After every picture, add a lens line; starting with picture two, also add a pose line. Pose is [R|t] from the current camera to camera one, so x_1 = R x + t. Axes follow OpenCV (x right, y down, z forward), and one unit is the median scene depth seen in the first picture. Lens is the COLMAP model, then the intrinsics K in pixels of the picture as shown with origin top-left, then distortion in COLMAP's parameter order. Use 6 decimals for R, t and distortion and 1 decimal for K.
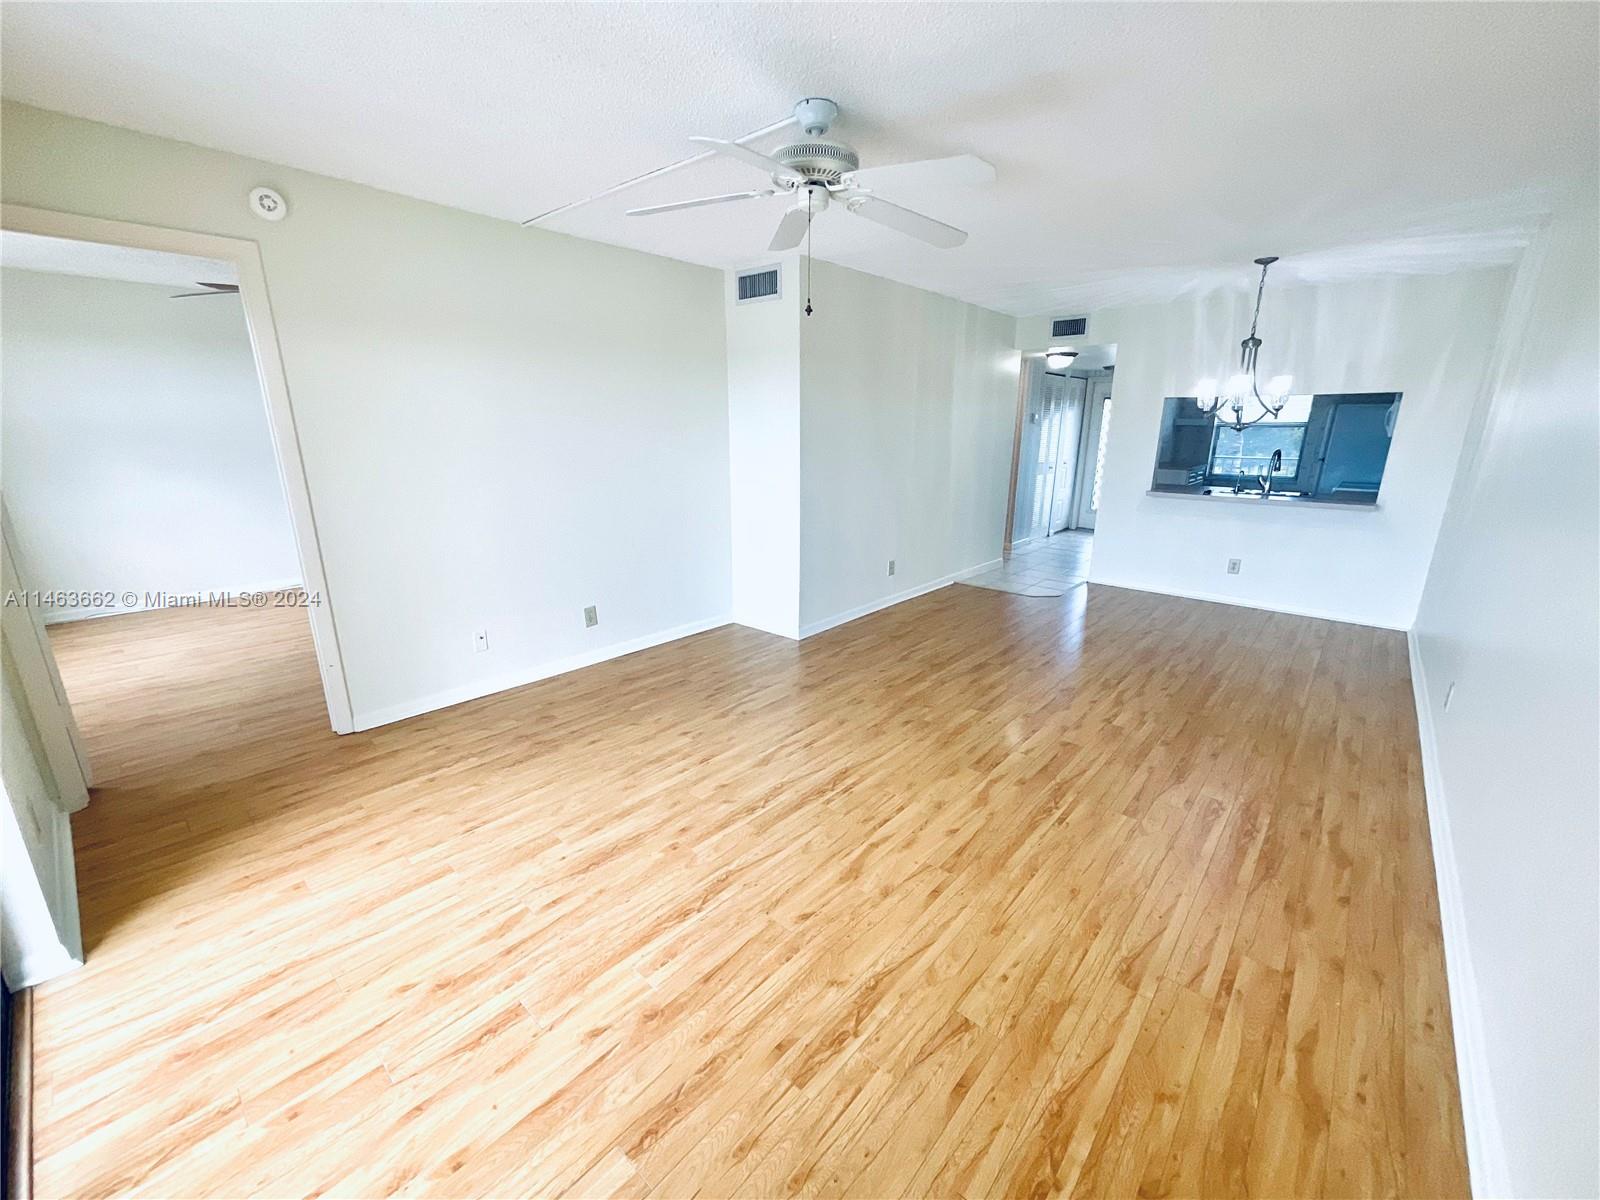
lens RADIAL K [[645.0, 0, 799.0], [0, 645.0, 602.0], [0, 0, 1]] dist [-0.010719, 0.006188]
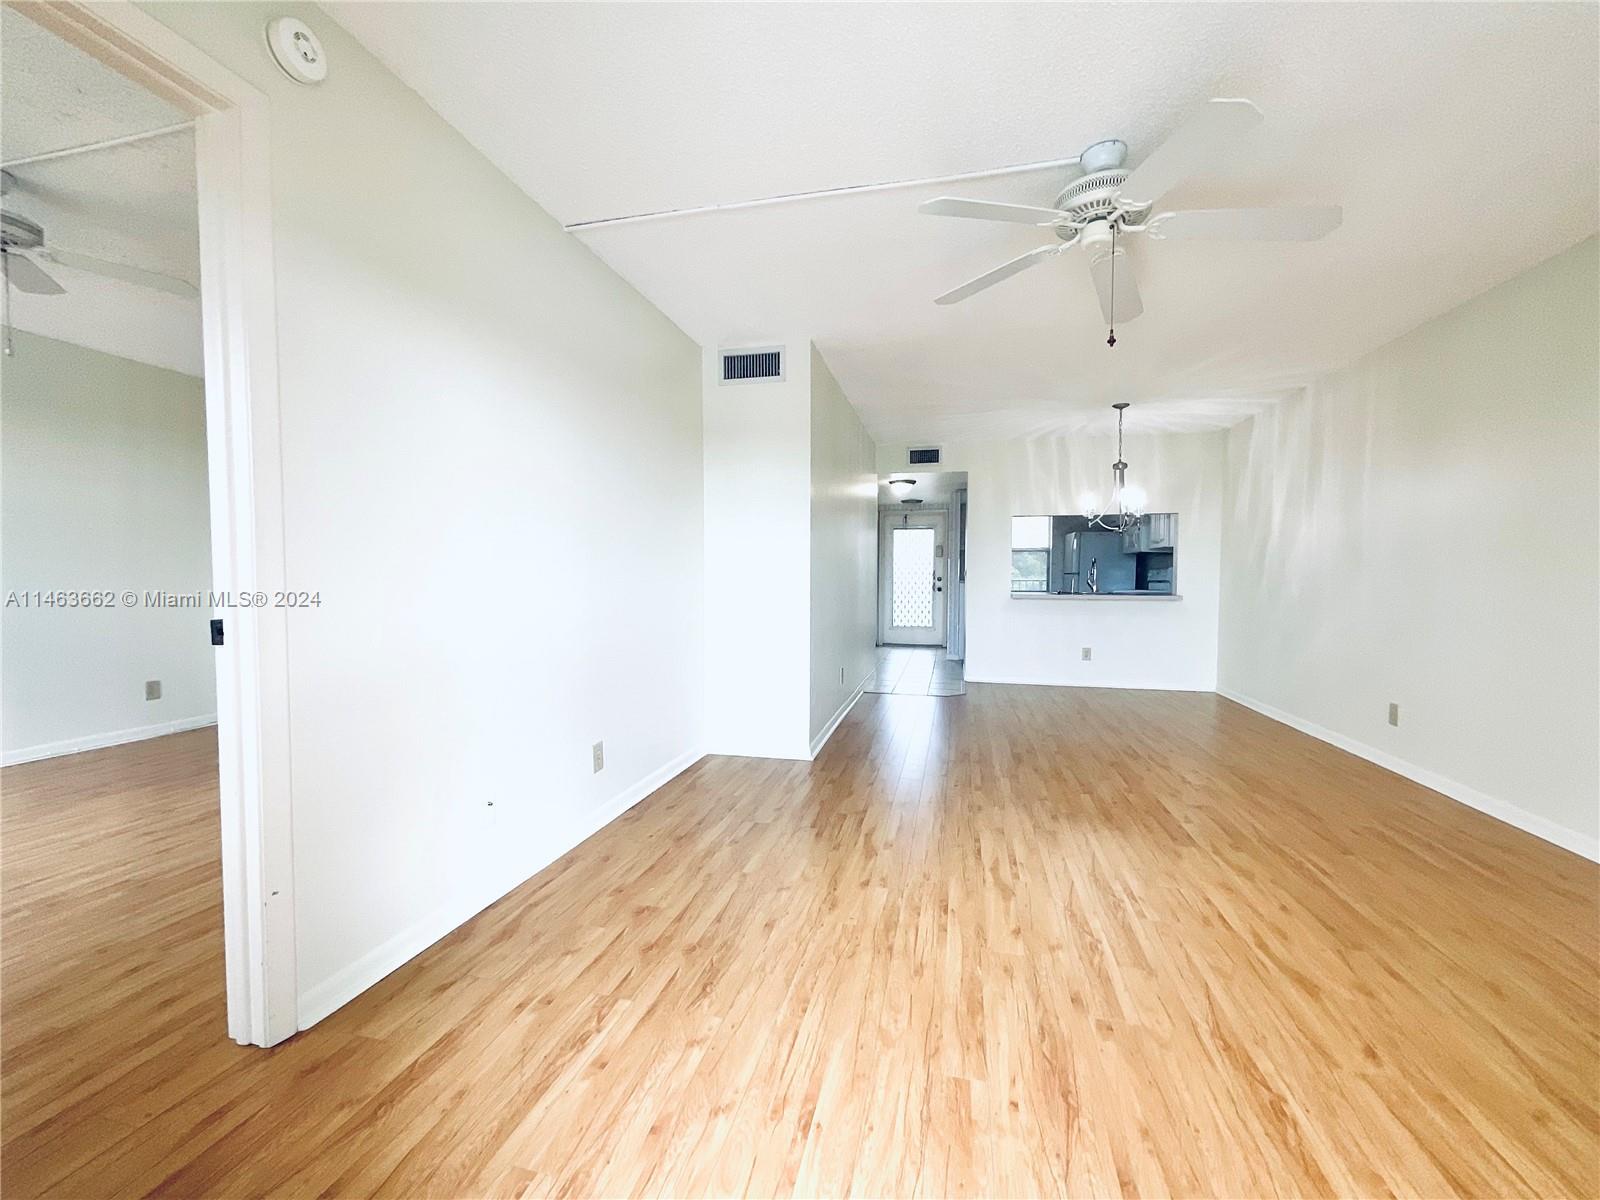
lens RADIAL K [[645.0, 0, 799.0], [0, 645.0, 602.0], [0, 0, 1]] dist [-0.010719, 0.006188]
pose [[0.886200, -0.019855, 0.462878, -0.593082], [0.123663, 0.972972, -0.195022, 0.029293], [-0.446495, 0.230069, 0.864702, 0.348442]]
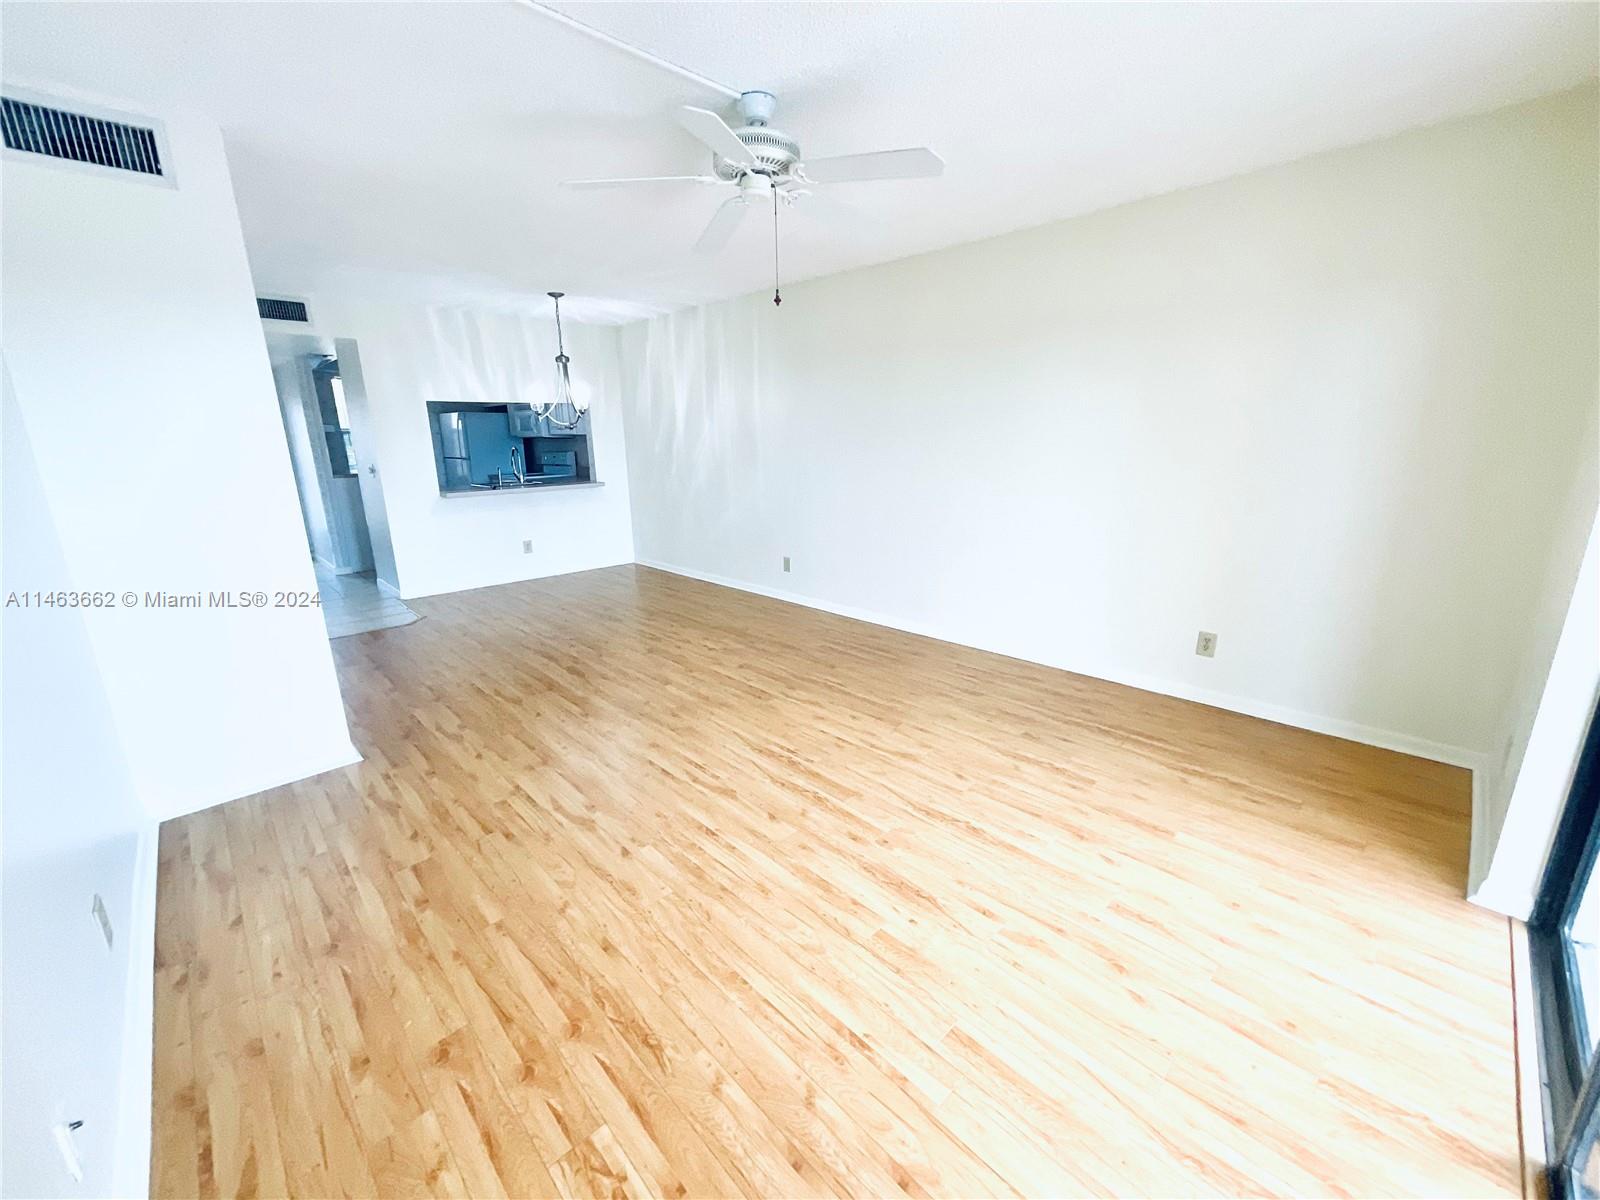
lens RADIAL K [[645.0, 0, 799.0], [0, 645.0, 602.0], [0, 0, 1]] dist [-0.010719, 0.006188]
pose [[0.083017, -0.259159, 0.962260, -0.793164], [0.280996, 0.932500, 0.226902, -0.162367], [-0.956112, 0.251555, 0.150236, 0.671089]]
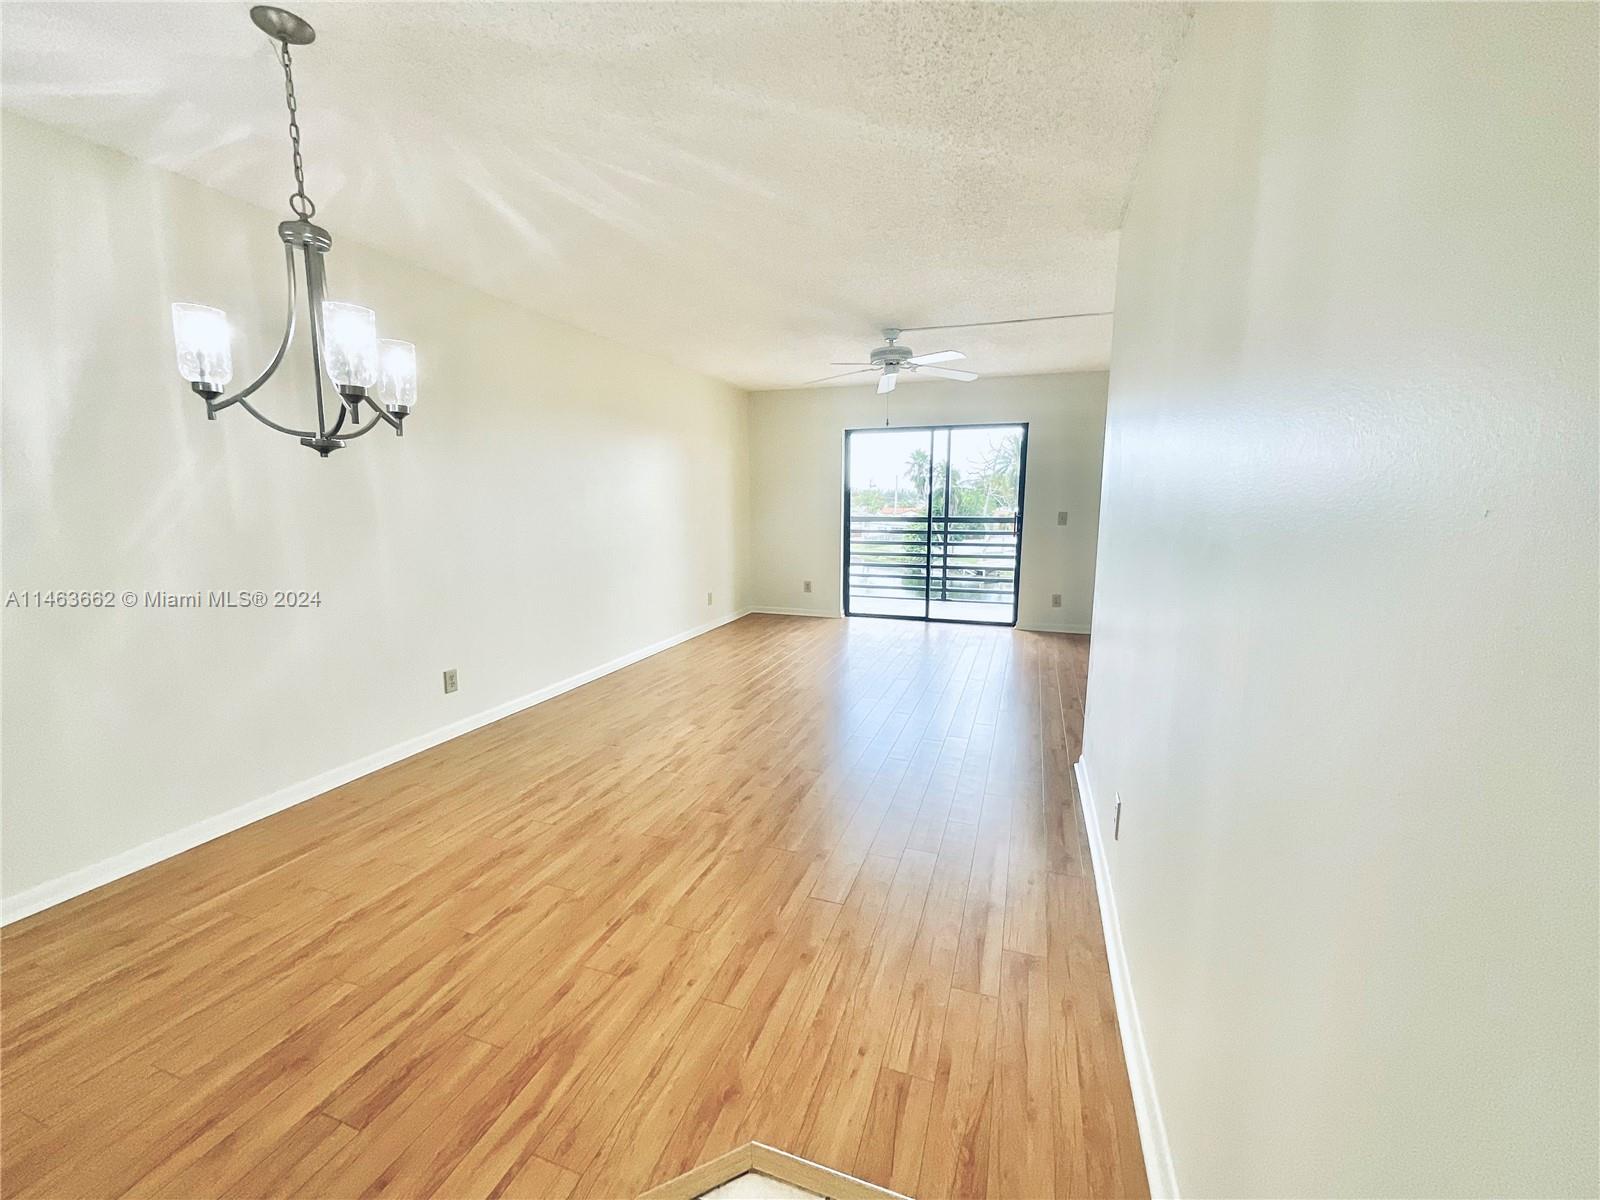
lens RADIAL K [[645.0, 0, 799.0], [0, 645.0, 602.0], [0, 0, 1]] dist [-0.010719, 0.006188]
pose [[-0.928936, 0.050281, -0.366810, 0.790122], [-0.106988, 0.912014, 0.395959, -0.527765], [0.354445, 0.407065, -0.841824, 2.102972]]
